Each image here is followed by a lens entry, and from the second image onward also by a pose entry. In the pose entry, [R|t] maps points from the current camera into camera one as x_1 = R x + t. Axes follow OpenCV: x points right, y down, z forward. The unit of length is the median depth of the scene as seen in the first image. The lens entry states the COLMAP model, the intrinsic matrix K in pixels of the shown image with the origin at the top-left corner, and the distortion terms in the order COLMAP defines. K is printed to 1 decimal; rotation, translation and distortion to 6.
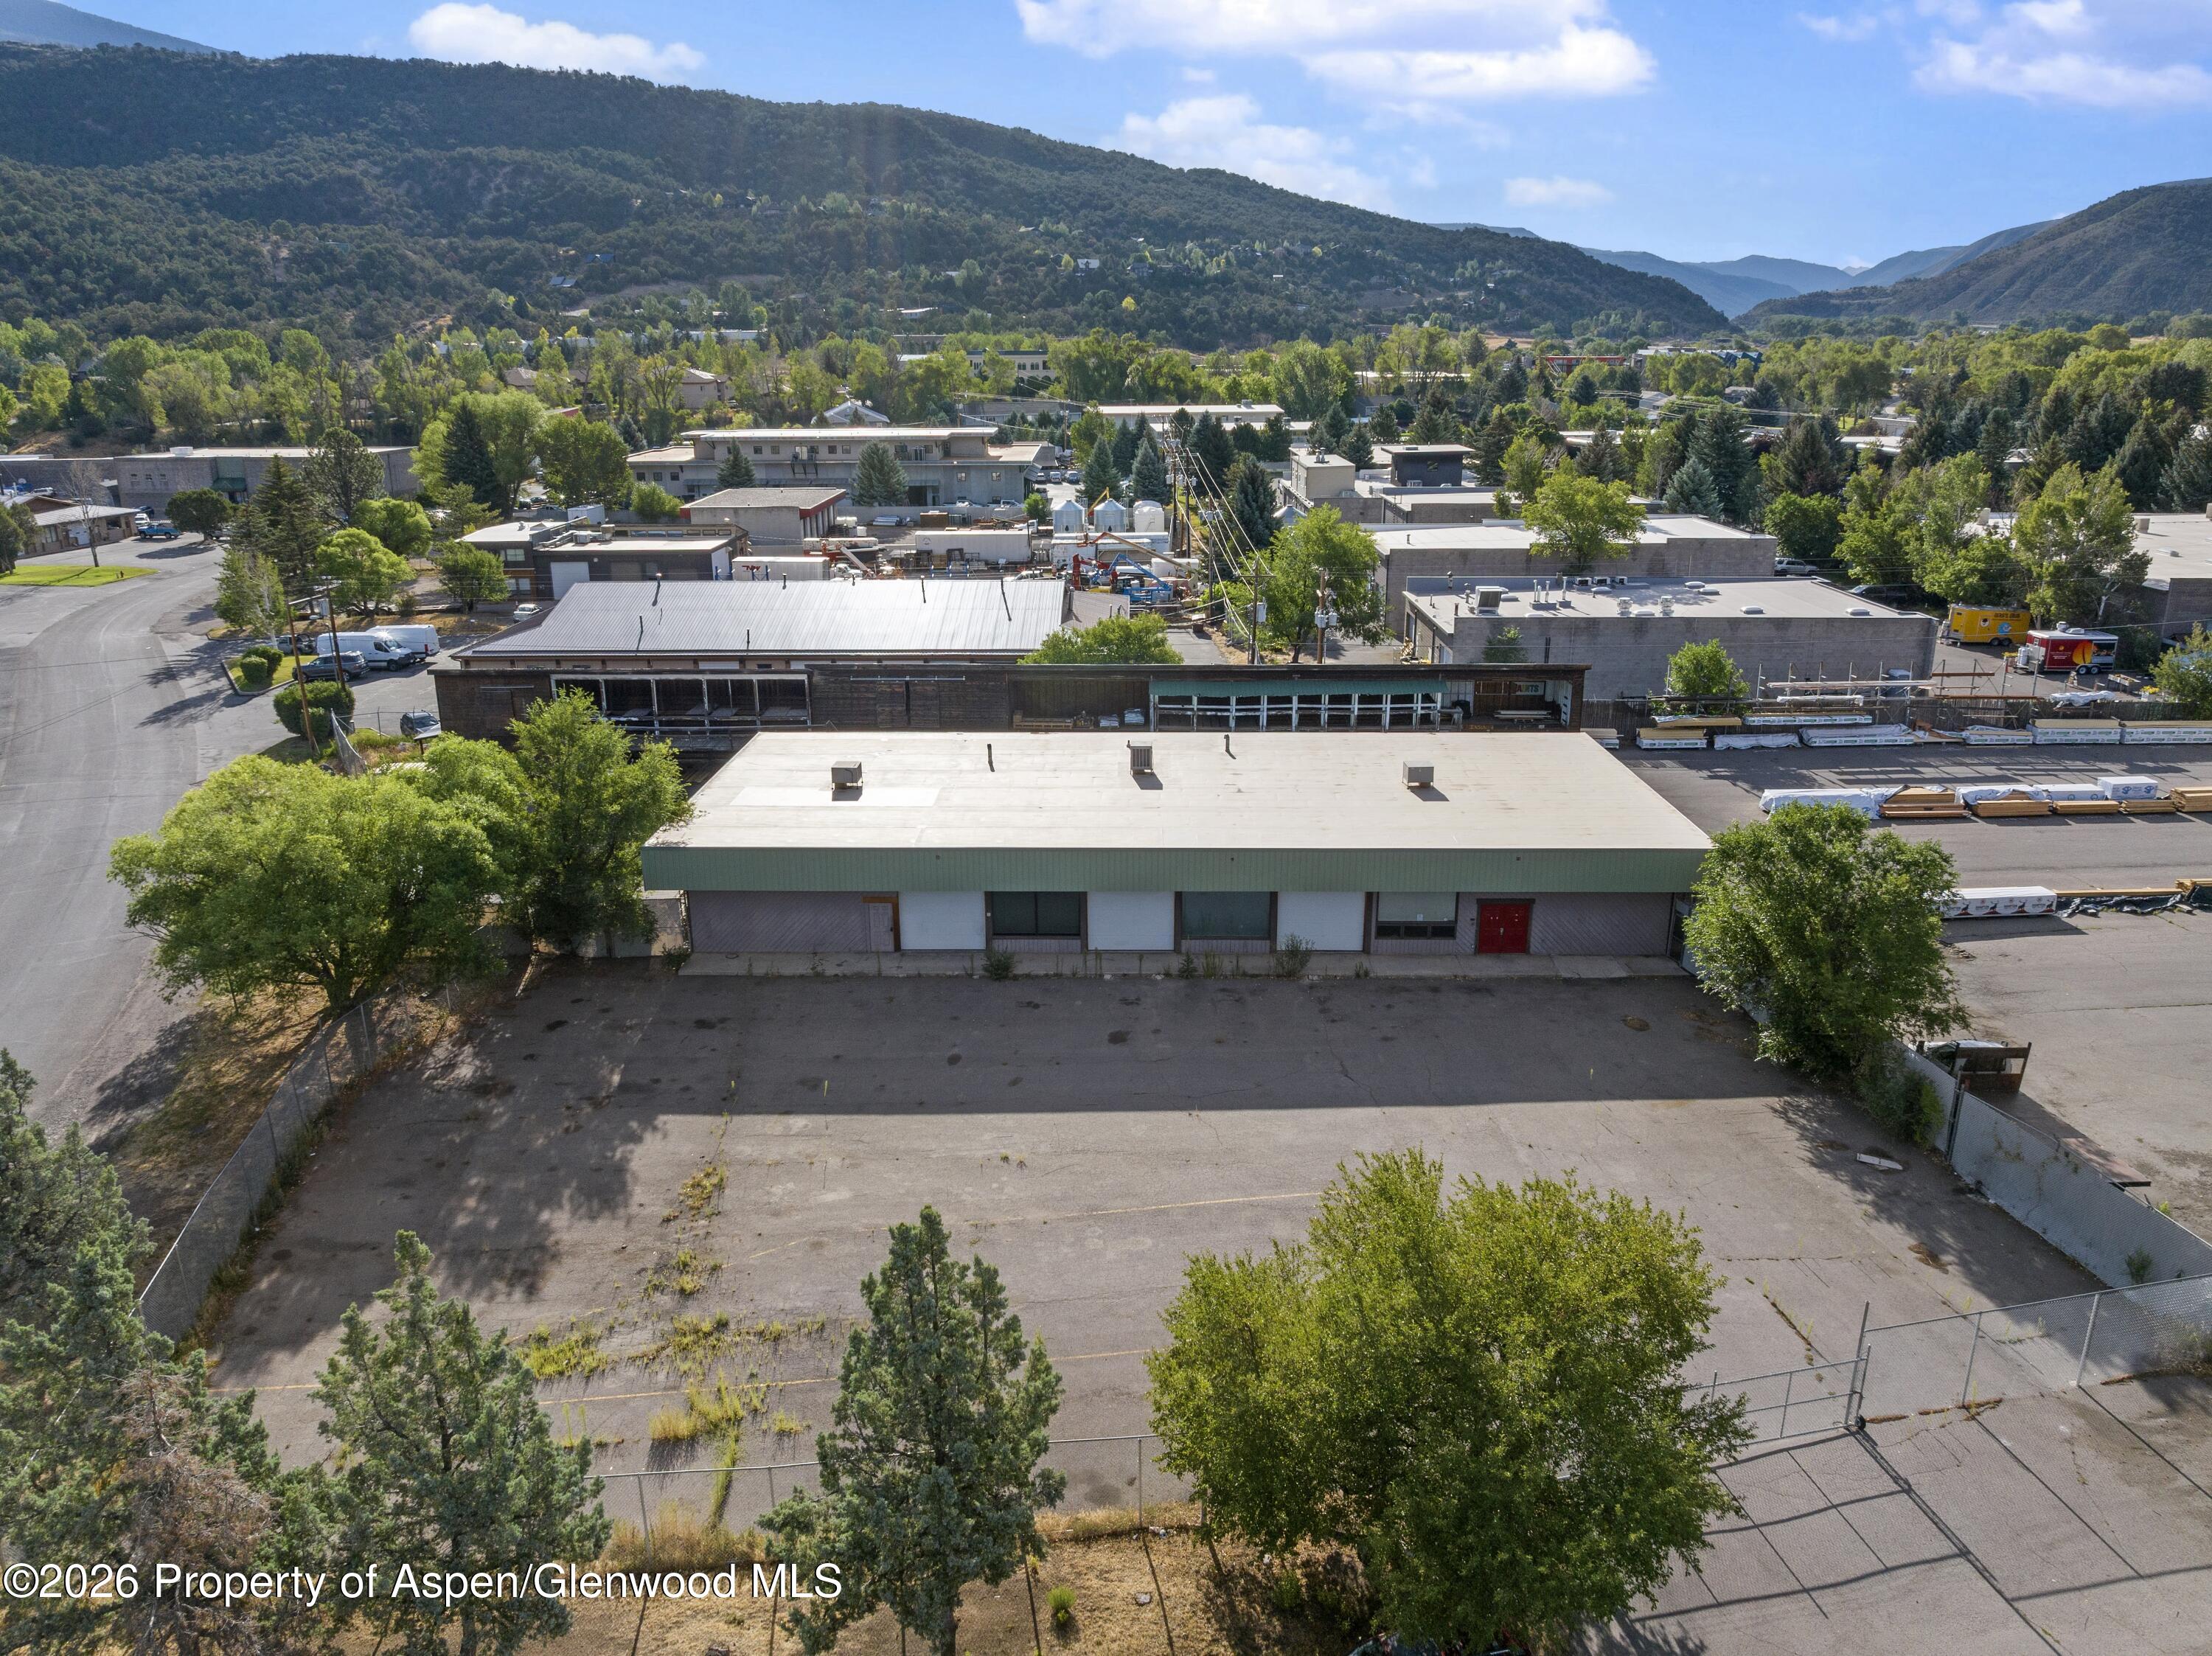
lens RADIAL K [[1575.9, 0, 1106.0], [0, 1575.9, 828.0], [0, 0, 1]] dist [-0.048751, 0.025494]
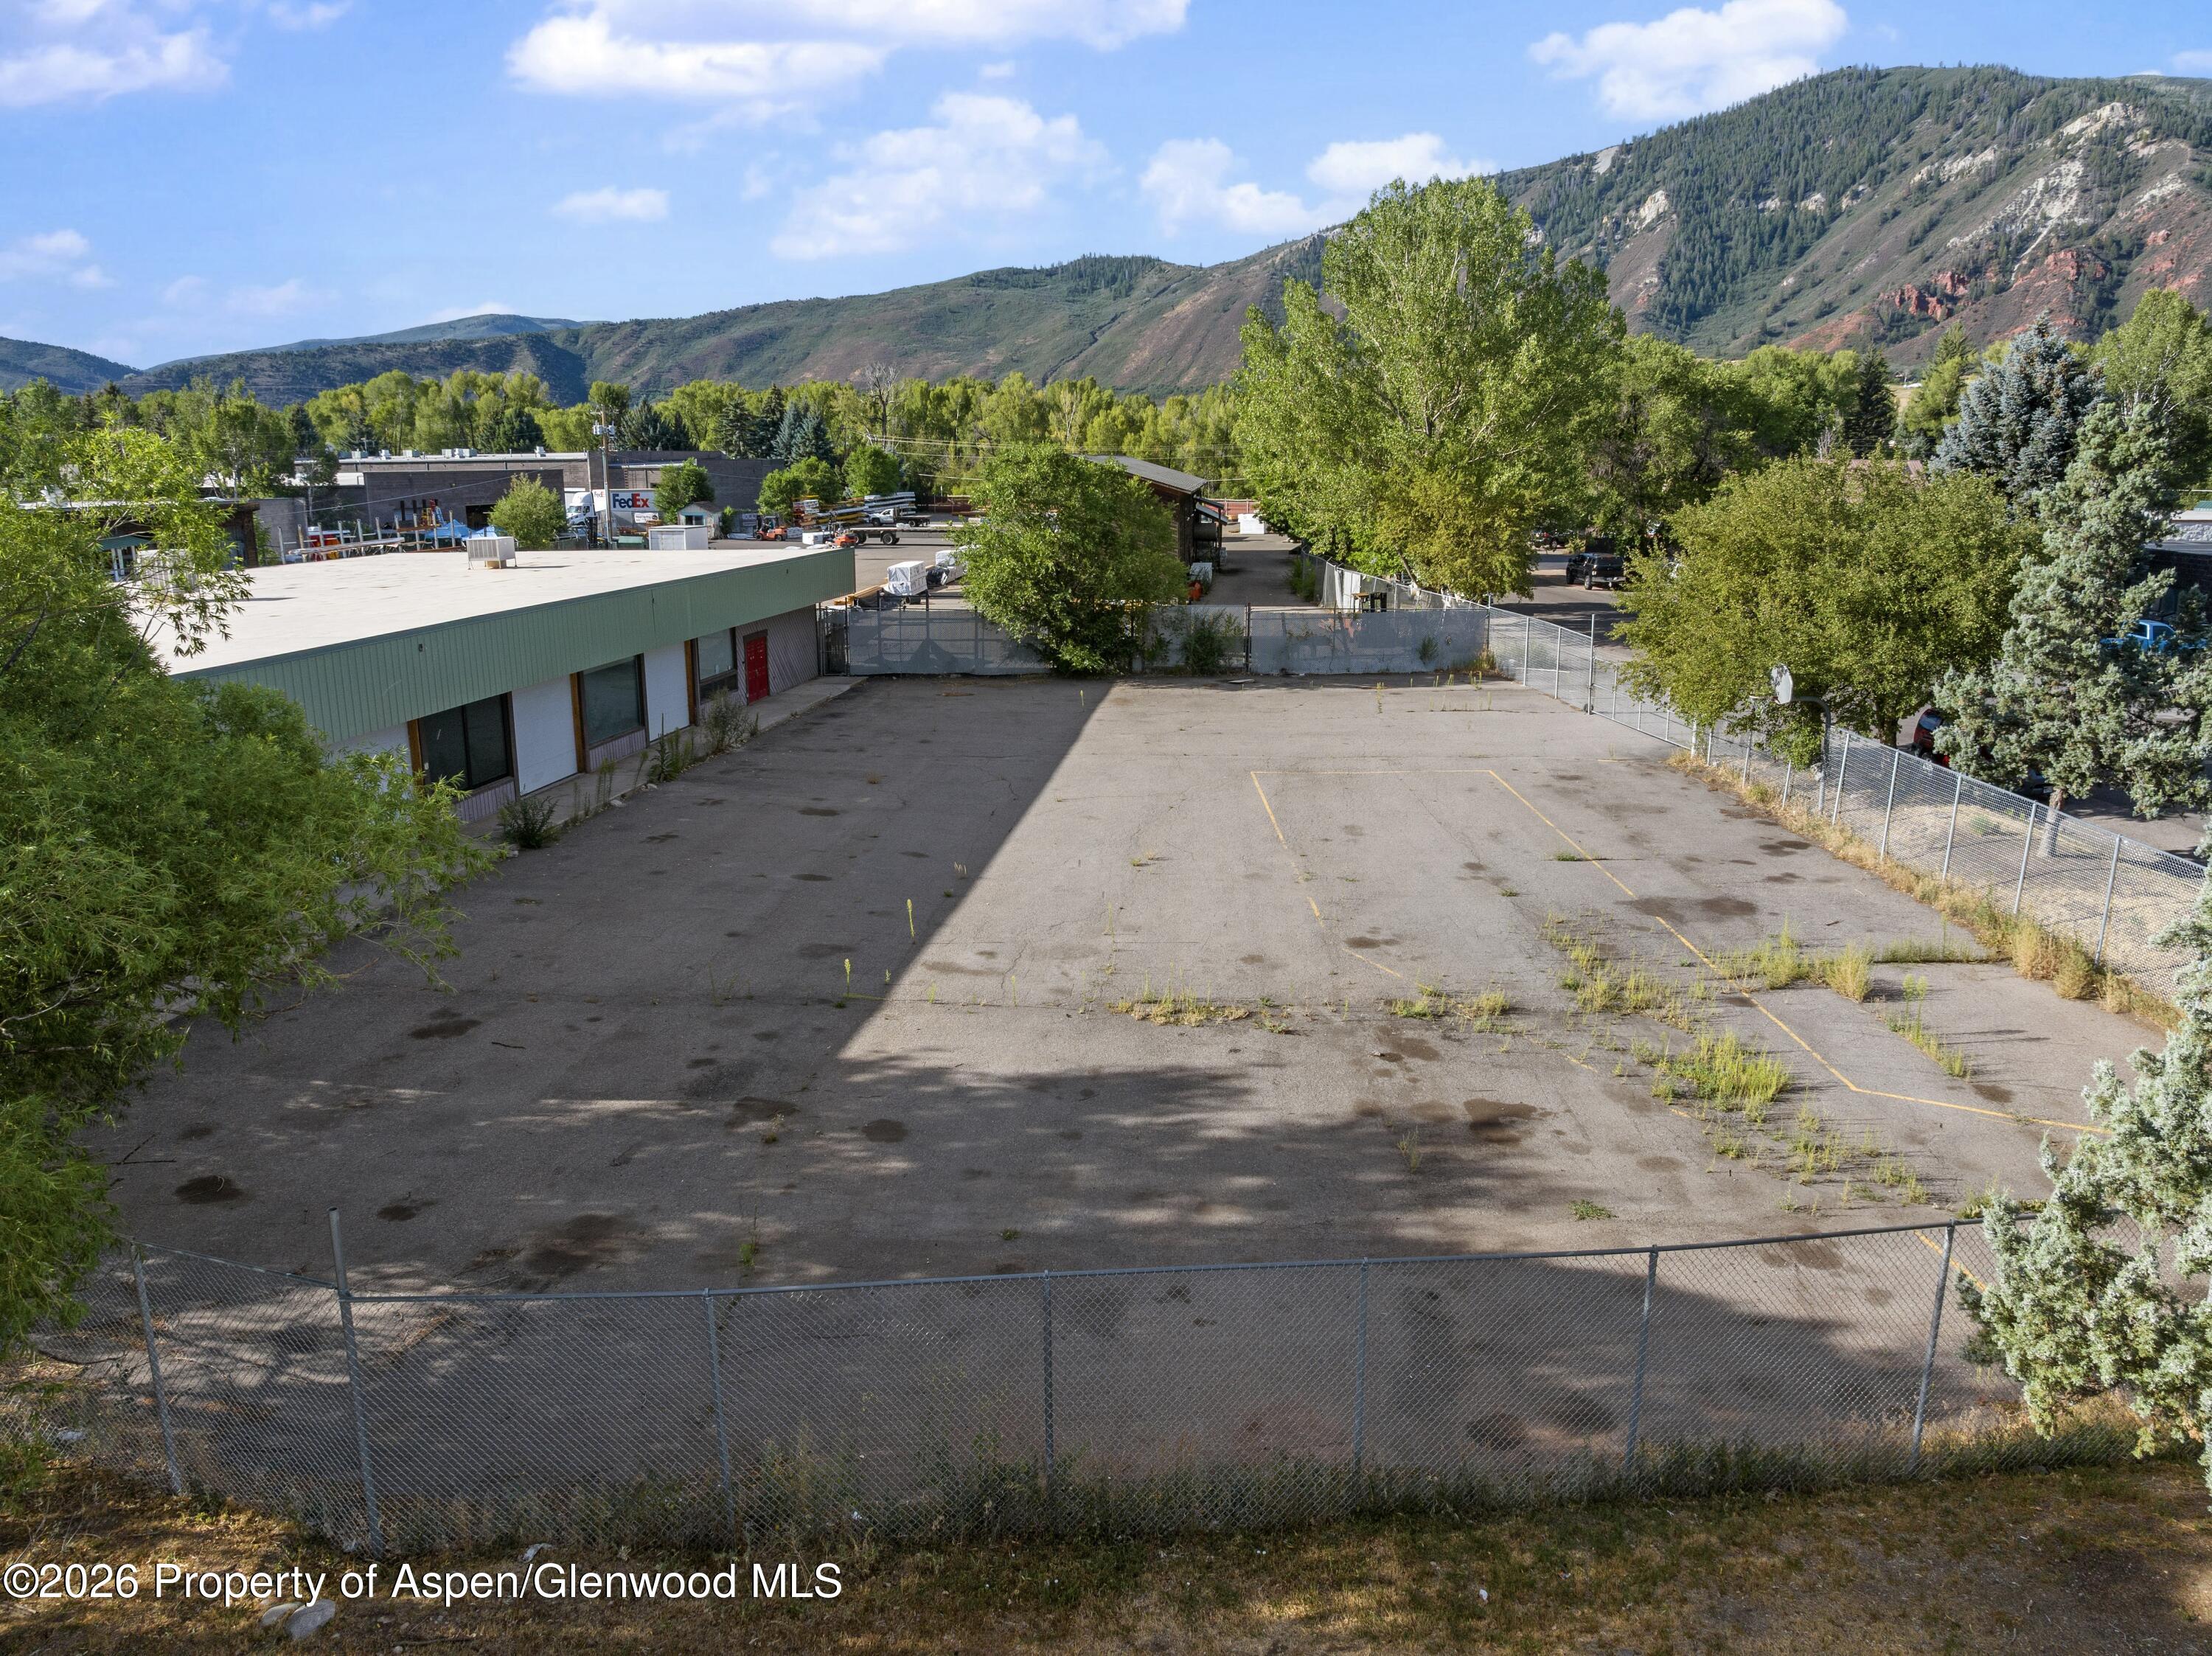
lens RADIAL K [[1584.9, 0, 1158.2], [0, 1584.9, 832.3], [0, 0, 1]] dist [-0.043432, 0.001065]
pose [[0.079103, -0.222227, 0.971781, -0.211190], [0.301064, 0.934641, 0.189227, 0.017922], [-0.950317, 0.277600, 0.140837, 0.248607]]
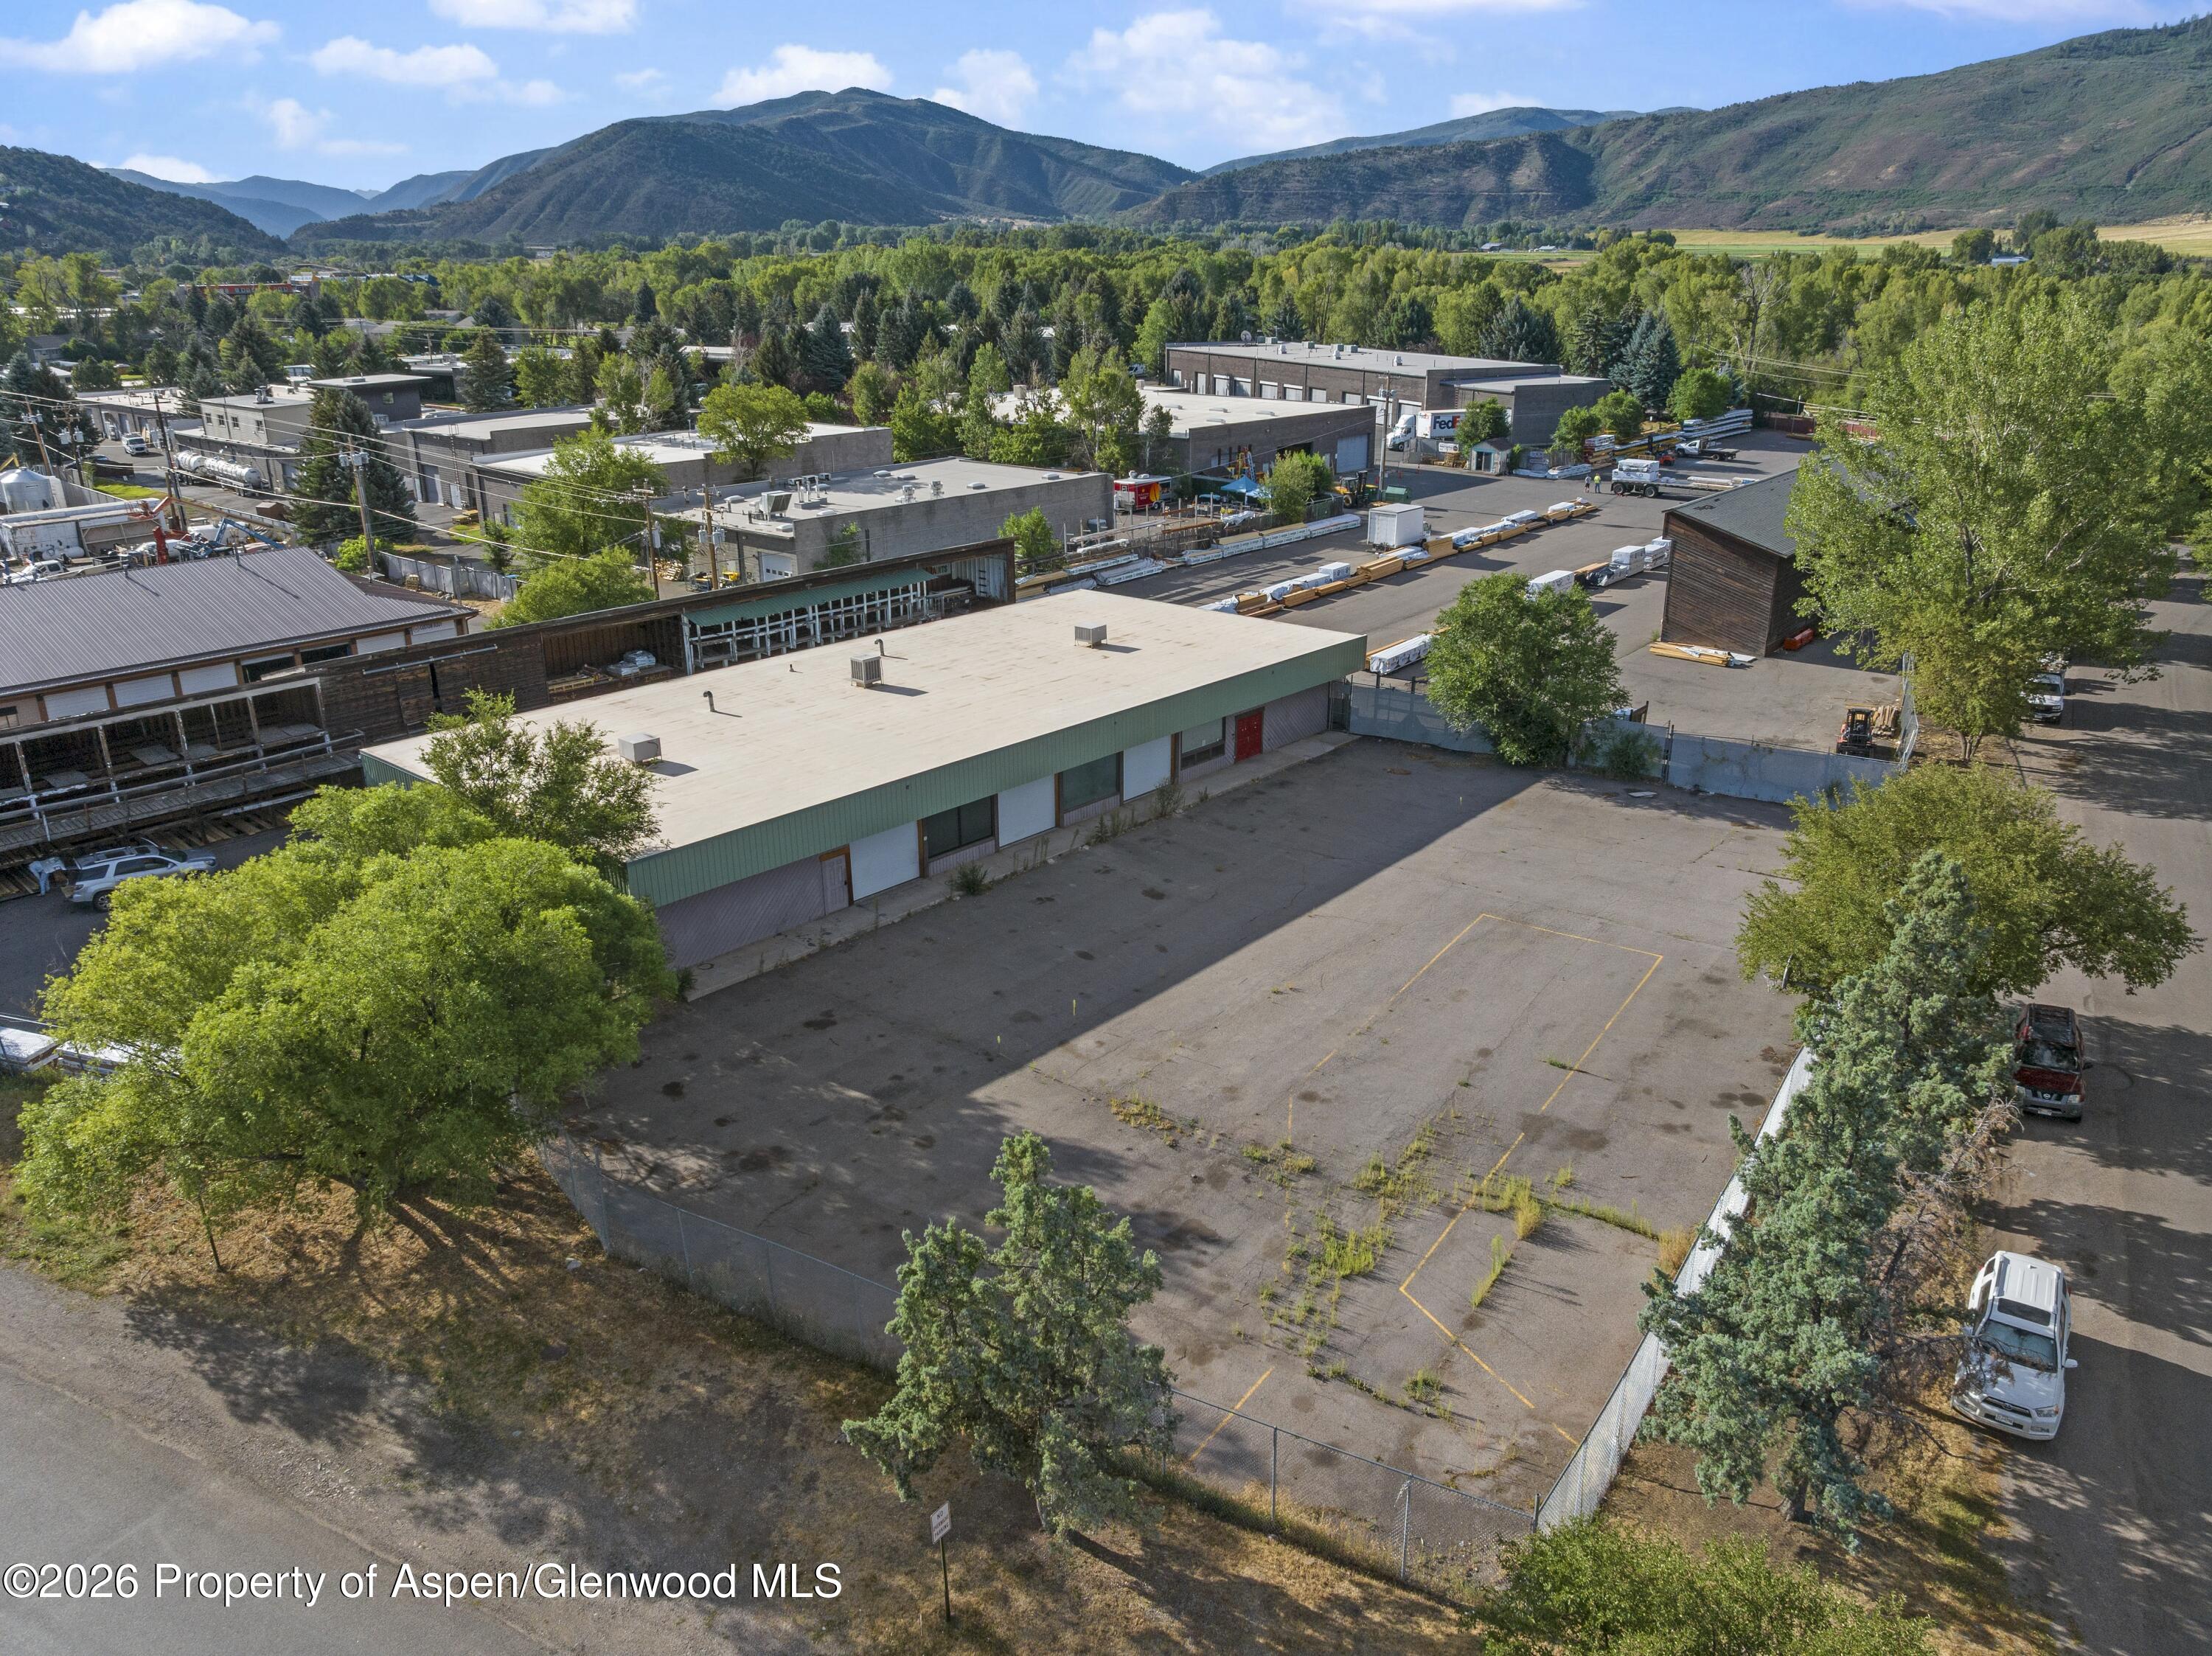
lens RADIAL K [[1609.0, 0, 1106.0], [0, 1609.0, 828.0], [0, 0, 1]] dist [-0.028305, 0.002477]
pose [[0.646549, -0.254743, 0.719083, -0.254101], [0.229994, 0.963832, 0.134653, -0.020744], [-0.727377, 0.078324, 0.681754, 0.091125]]
